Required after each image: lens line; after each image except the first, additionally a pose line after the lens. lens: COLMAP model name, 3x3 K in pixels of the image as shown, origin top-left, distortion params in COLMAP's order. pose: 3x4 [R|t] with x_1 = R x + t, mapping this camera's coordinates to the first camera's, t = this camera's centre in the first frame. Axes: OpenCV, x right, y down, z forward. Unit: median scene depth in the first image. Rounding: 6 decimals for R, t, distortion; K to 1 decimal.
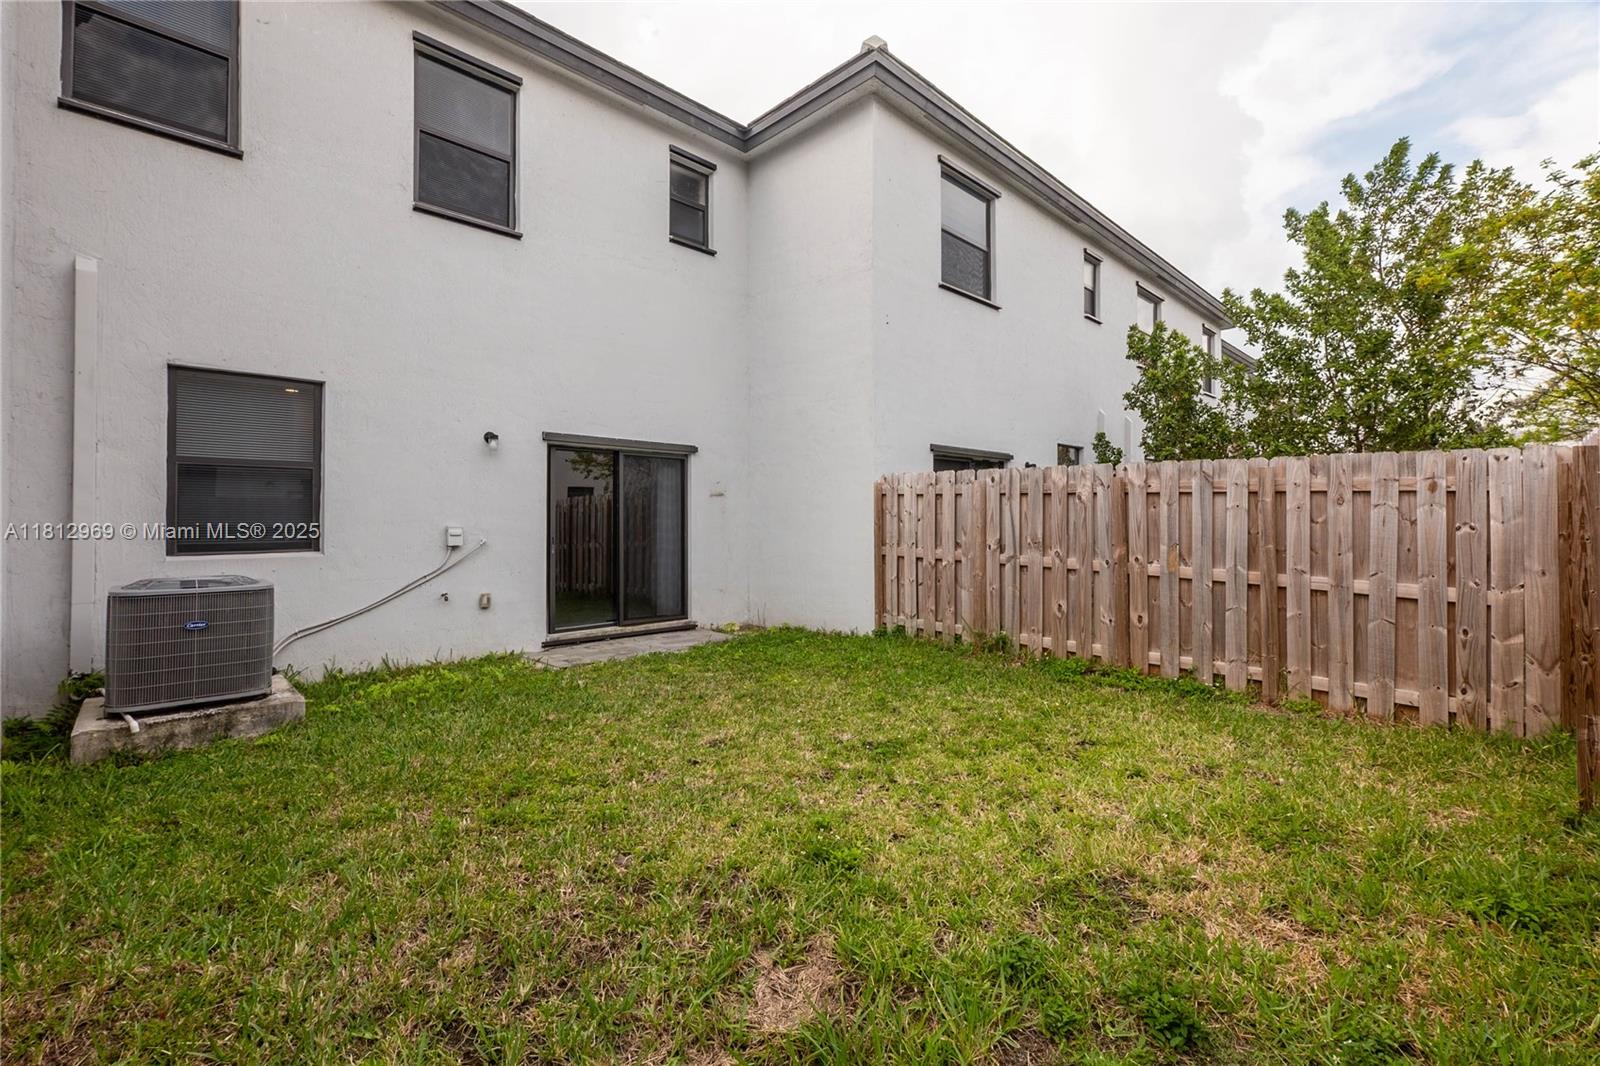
lens RADIAL K [[698.1, 0, 794.5], [0, 698.1, 523.7], [0, 0, 1]] dist [0.002376, 0.002209]
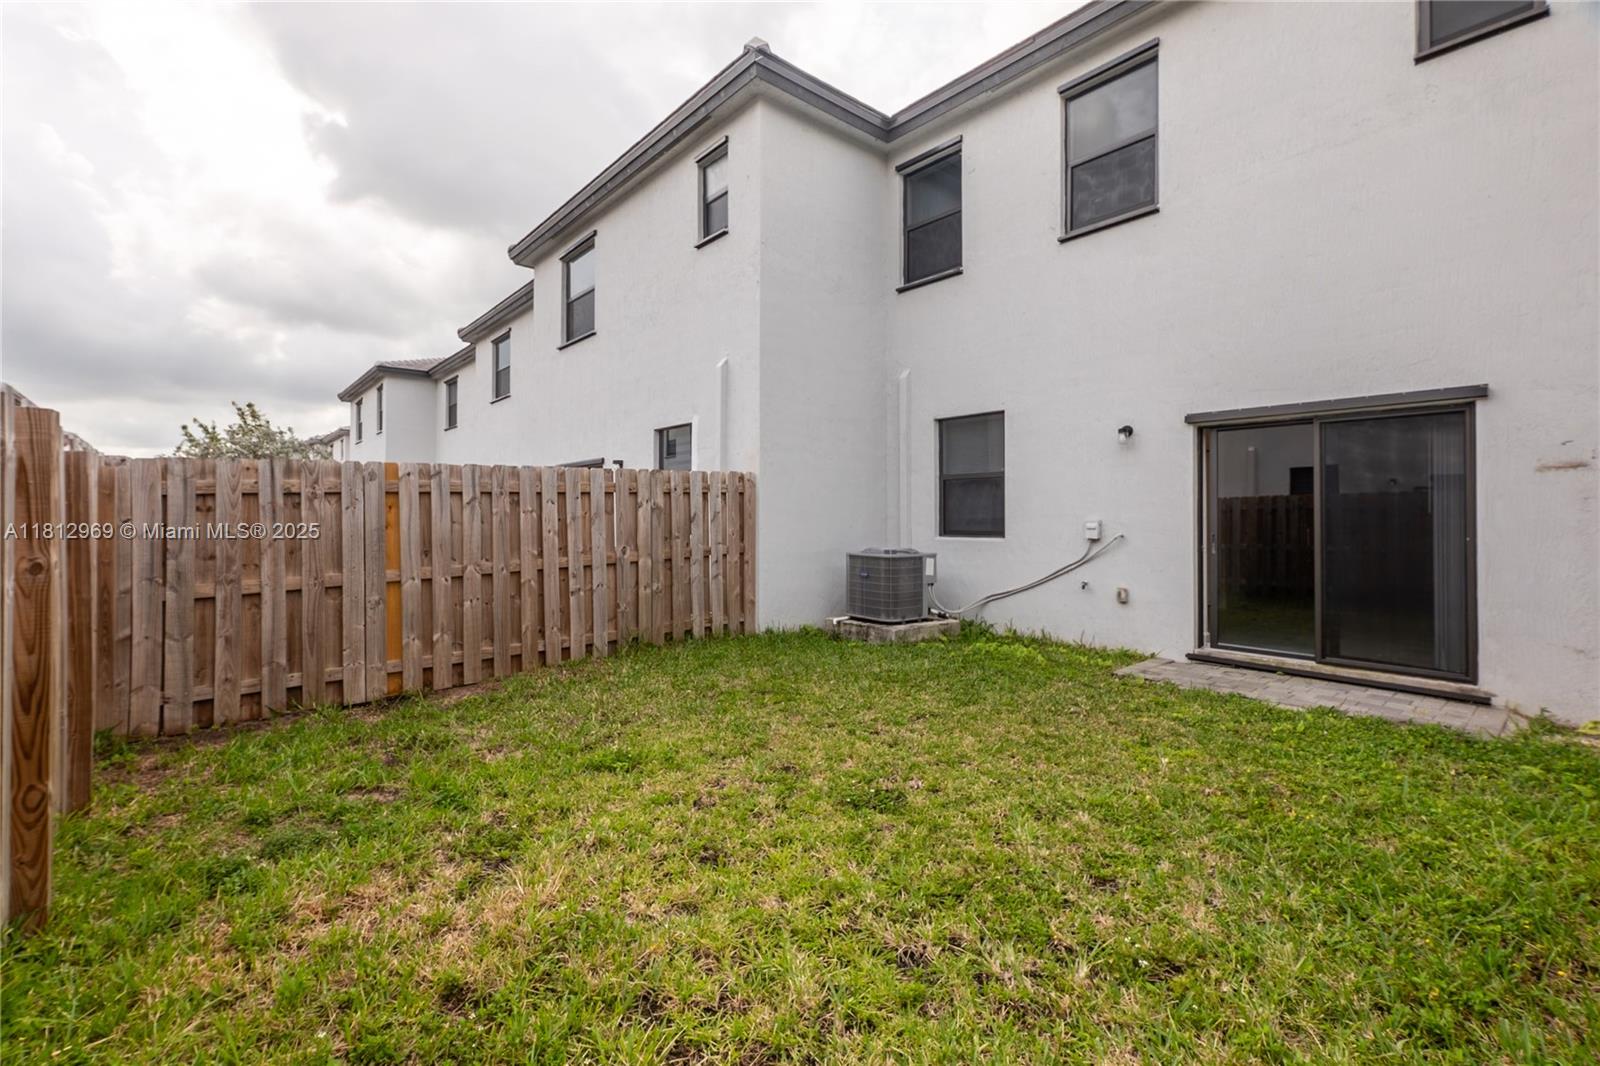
lens RADIAL K [[698.1, 0, 794.6], [0, 698.1, 517.3], [0, 0, 1]] dist [0.002376, 0.002209]
pose [[-0.064303, 0.006735, -0.997908, 0.581560], [-0.003304, 0.999970, 0.006962, -0.006438], [0.997925, 0.003745, -0.064279, 0.594641]]
